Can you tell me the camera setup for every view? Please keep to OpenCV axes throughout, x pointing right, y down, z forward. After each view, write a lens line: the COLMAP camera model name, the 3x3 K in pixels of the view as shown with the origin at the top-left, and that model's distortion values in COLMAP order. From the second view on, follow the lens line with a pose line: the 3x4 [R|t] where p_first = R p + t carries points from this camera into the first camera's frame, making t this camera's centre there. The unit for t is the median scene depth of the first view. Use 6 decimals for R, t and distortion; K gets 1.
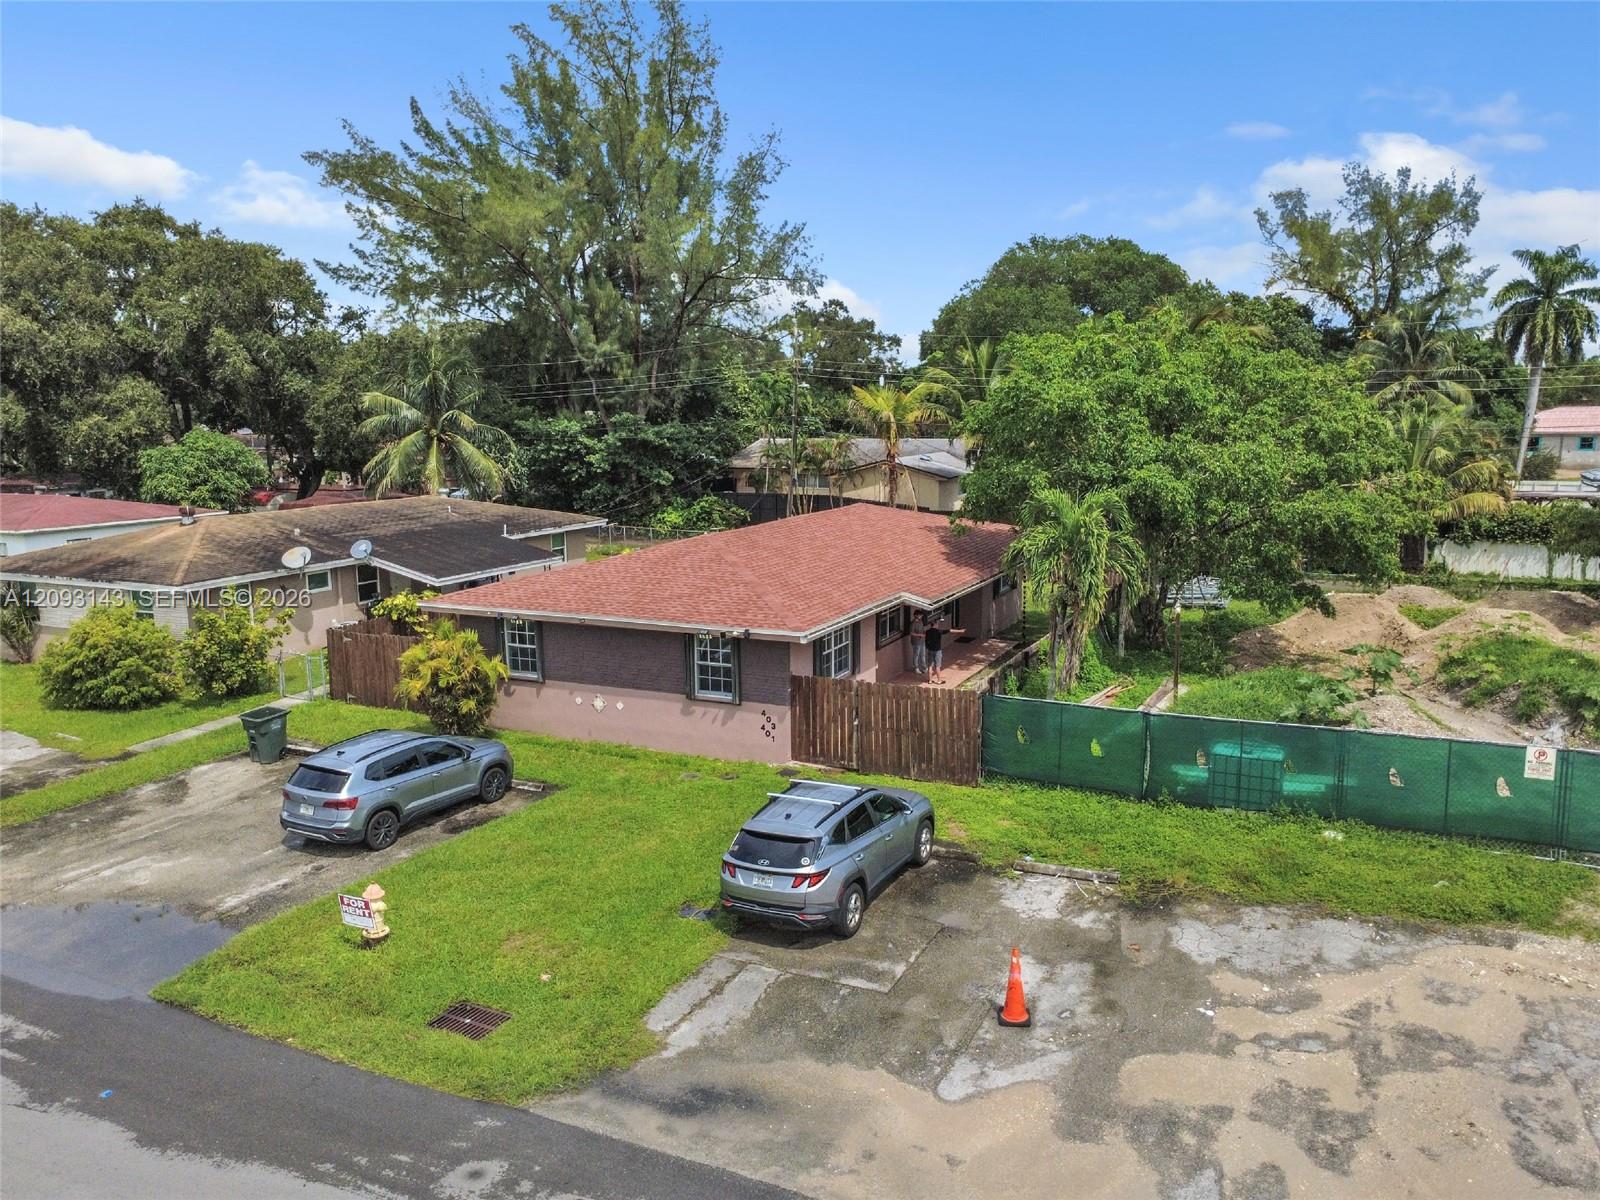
lens RADIAL K [[1181.1, 0, 800.0], [0, 1181.1, 600.0], [0, 0, 1]] dist [0.001475, -0.001714]
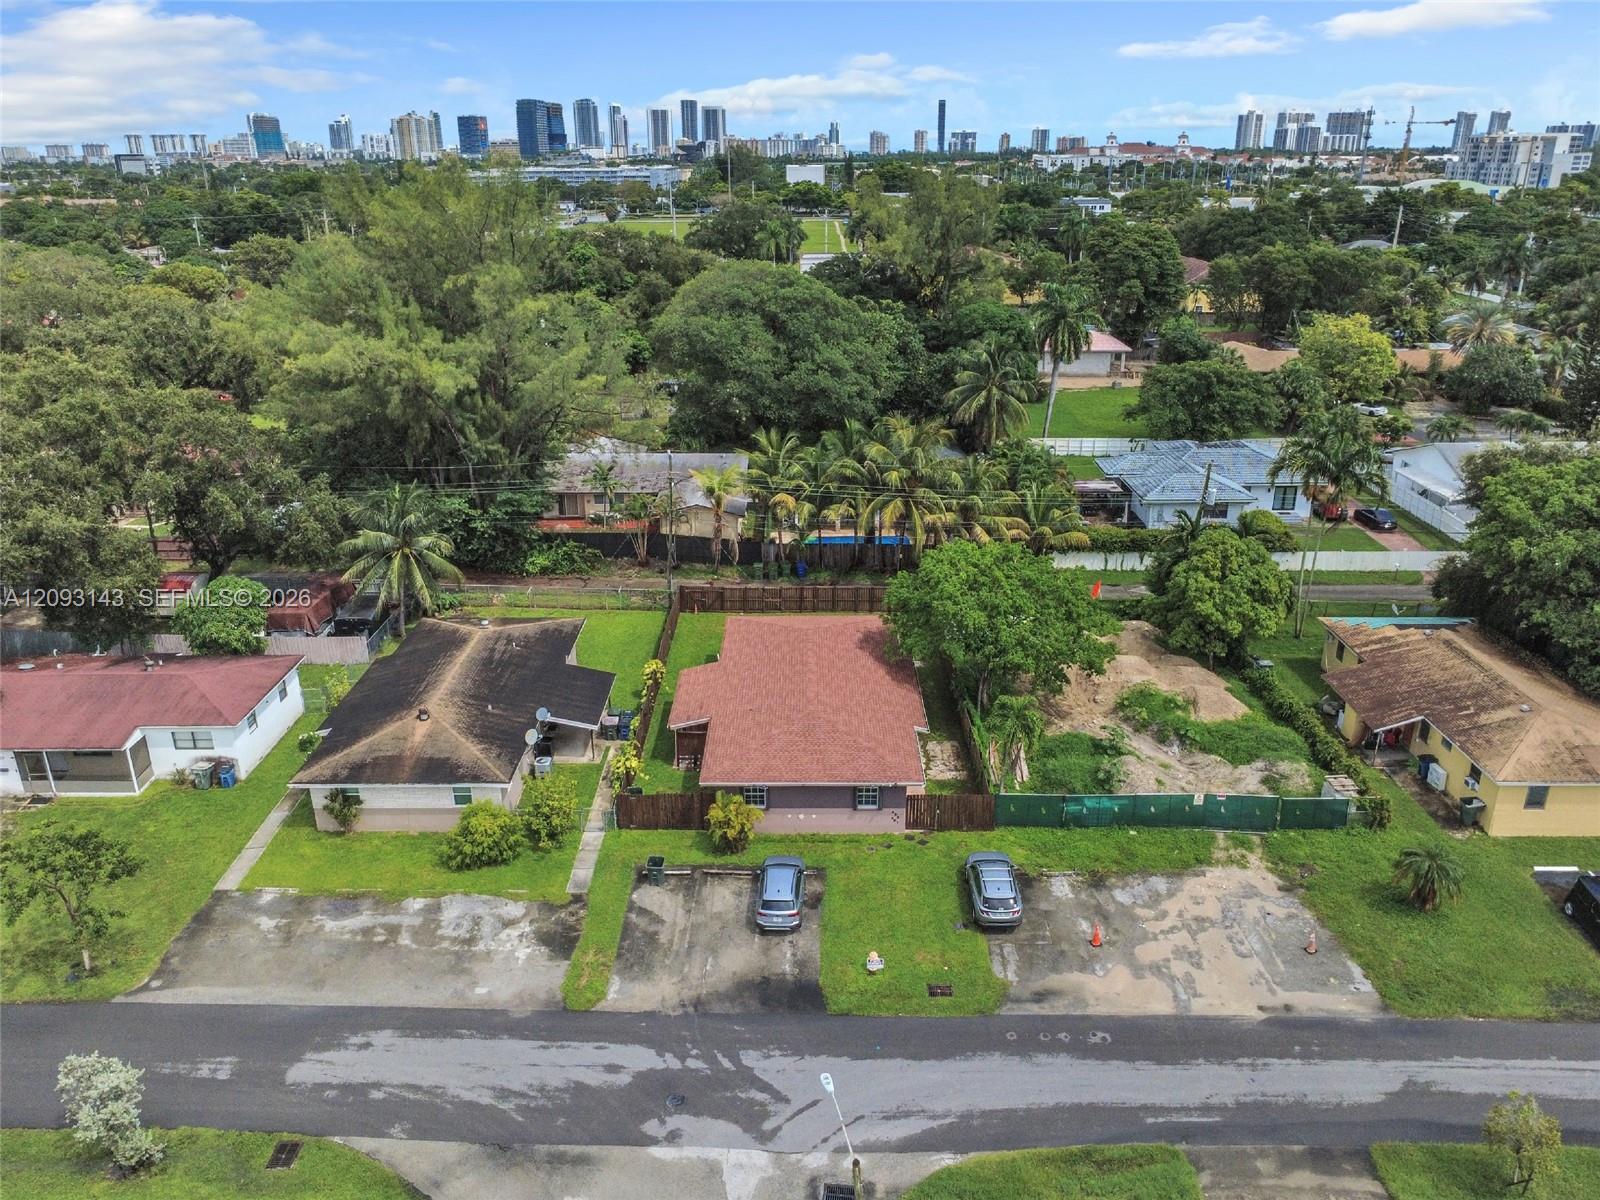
lens RADIAL K [[1181.1, 0, 800.0], [0, 1181.1, 600.0], [0, 0, 1]] dist [0.001475, -0.001714]
pose [[0.905051, -0.144291, 0.400078, -1.155913], [0.061947, 0.975382, 0.211643, -0.874836], [-0.420767, -0.166764, 0.891709, -0.927145]]
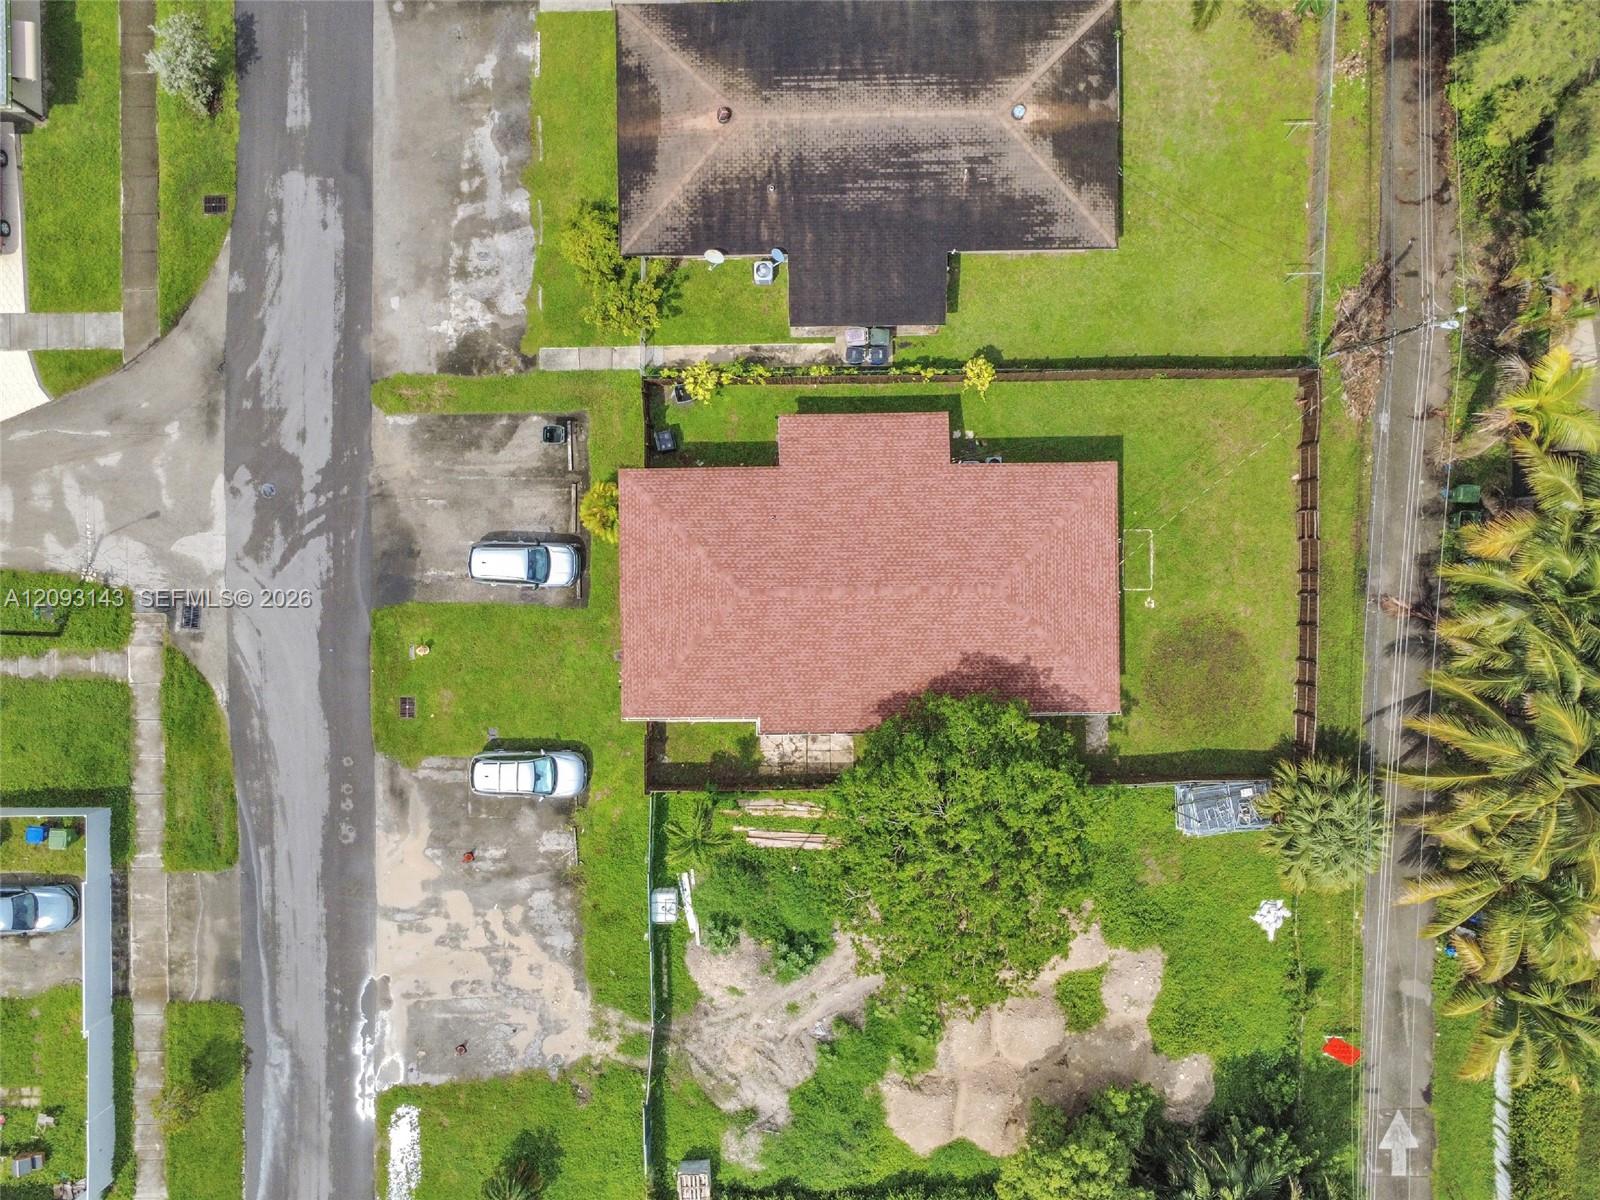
lens RADIAL K [[1181.1, 0, 800.0], [0, 1181.1, 600.0], [0, 0, 1]] dist [0.001475, -0.001714]
pose [[0.440122, 0.897457, 0.029383, -0.114736], [-0.150259, 0.041348, 0.987782, -2.217022], [0.885277, -0.439159, 0.153049, 1.142444]]
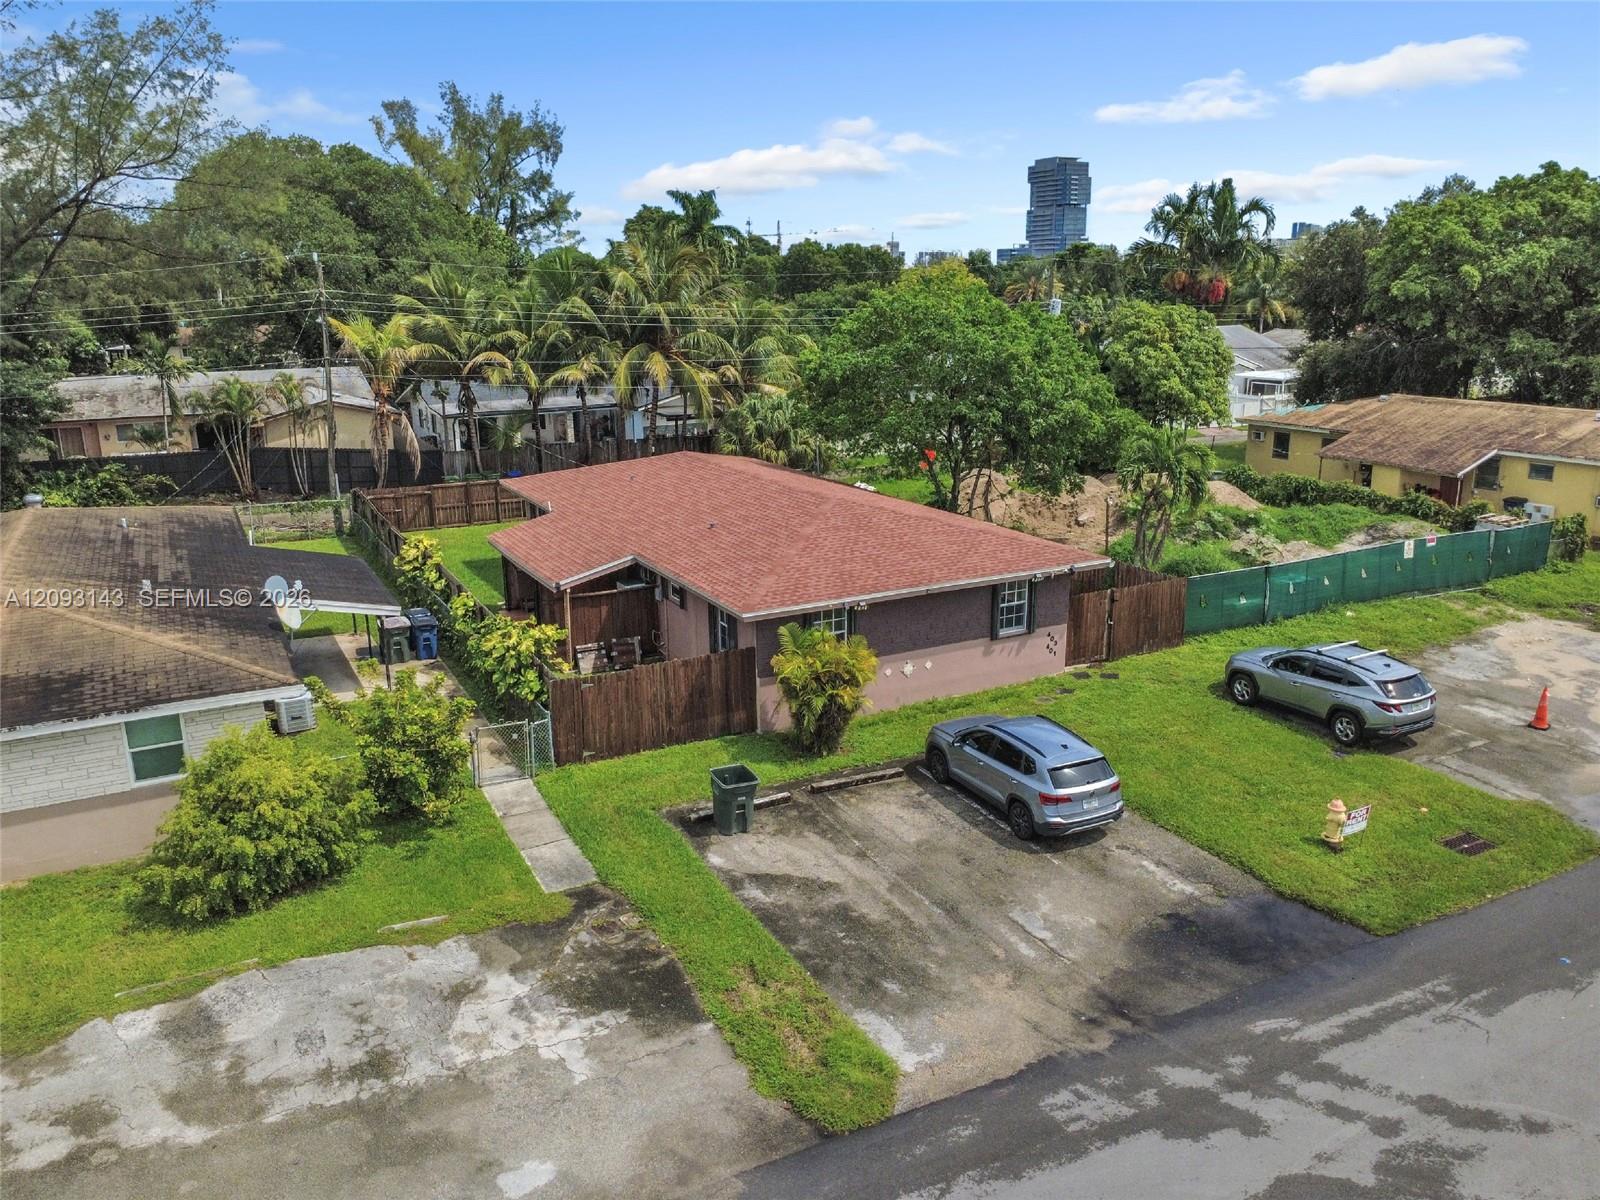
lens RADIAL K [[1181.1, 0, 800.0], [0, 1181.1, 600.0], [0, 0, 1]] dist [0.001475, -0.001714]
pose [[0.596693, -0.202847, 0.776409, -1.270353], [0.133798, 0.979129, 0.152983, -0.178394], [-0.791236, 0.012598, 0.611381, 0.543824]]
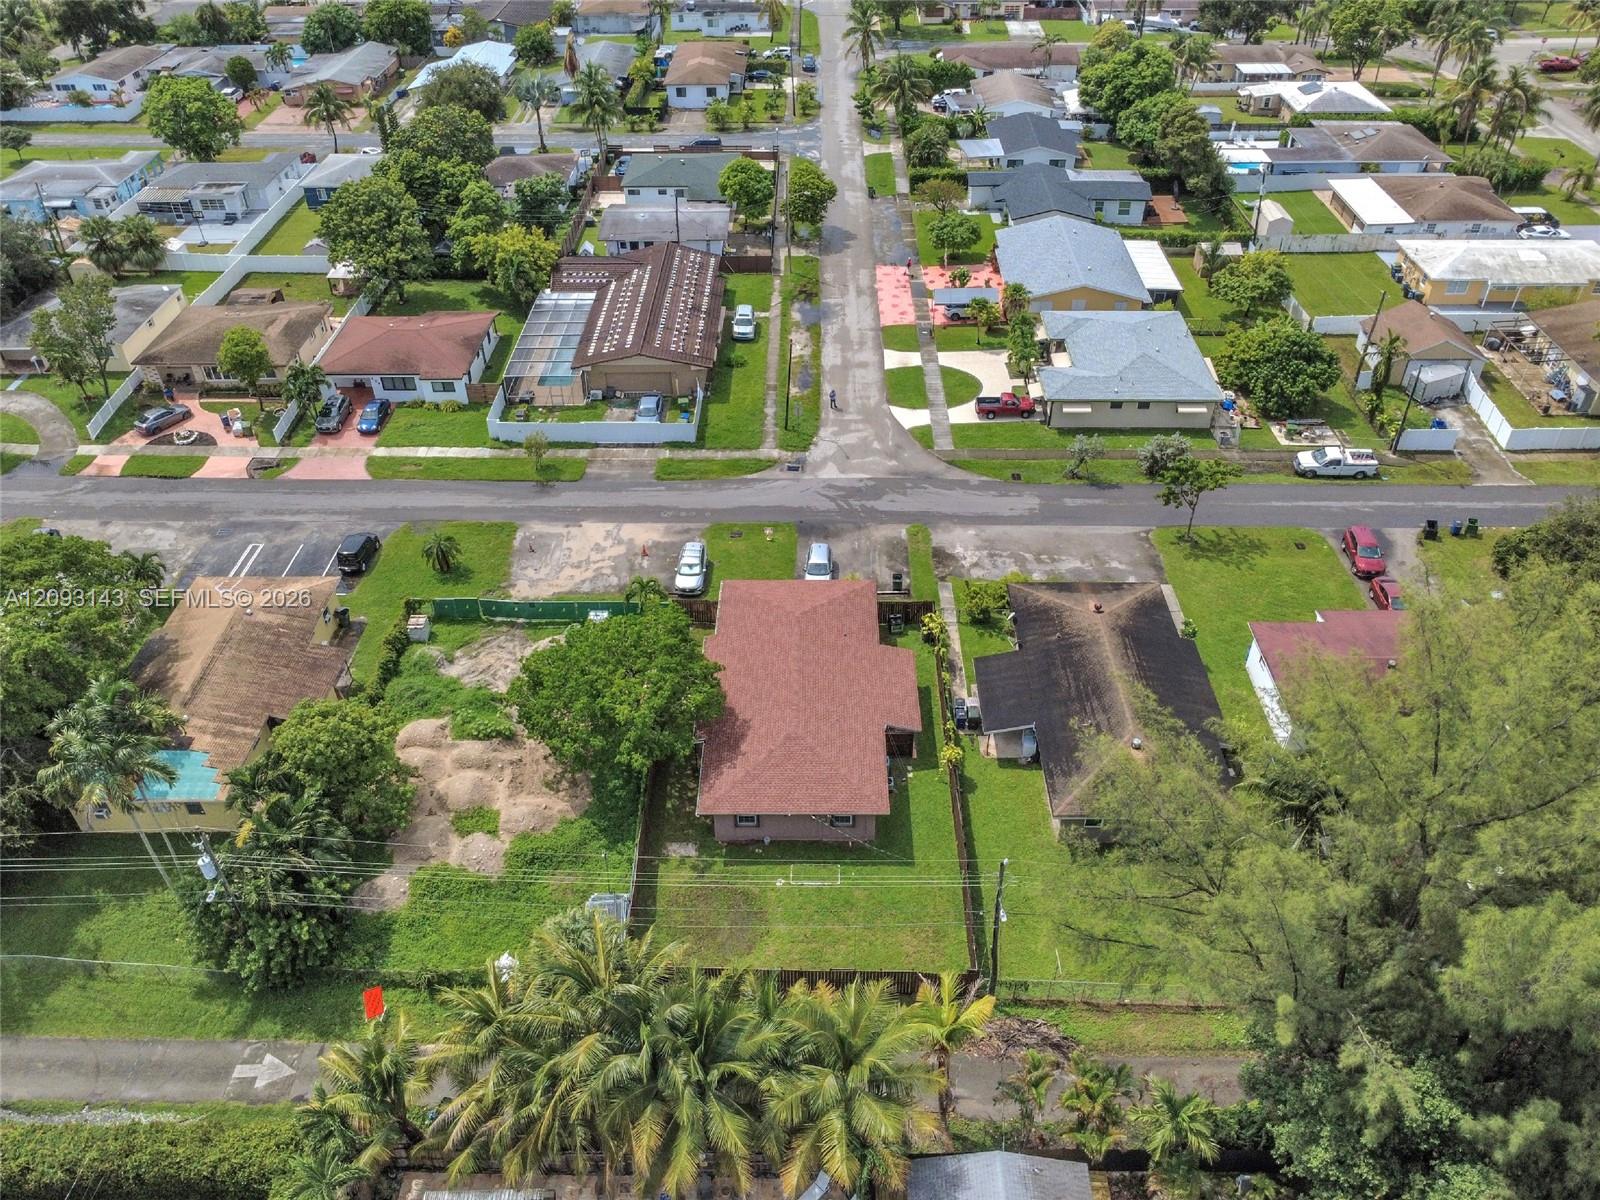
lens RADIAL K [[1181.1, 0, 800.0], [0, 1181.1, 600.0], [0, 0, 1]] dist [0.001475, -0.001714]
pose [[-0.909215, 0.279590, -0.308475, 0.918315], [-0.043804, 0.672590, 0.738718, -2.608913], [0.414016, 0.685166, -0.599282, 3.390172]]
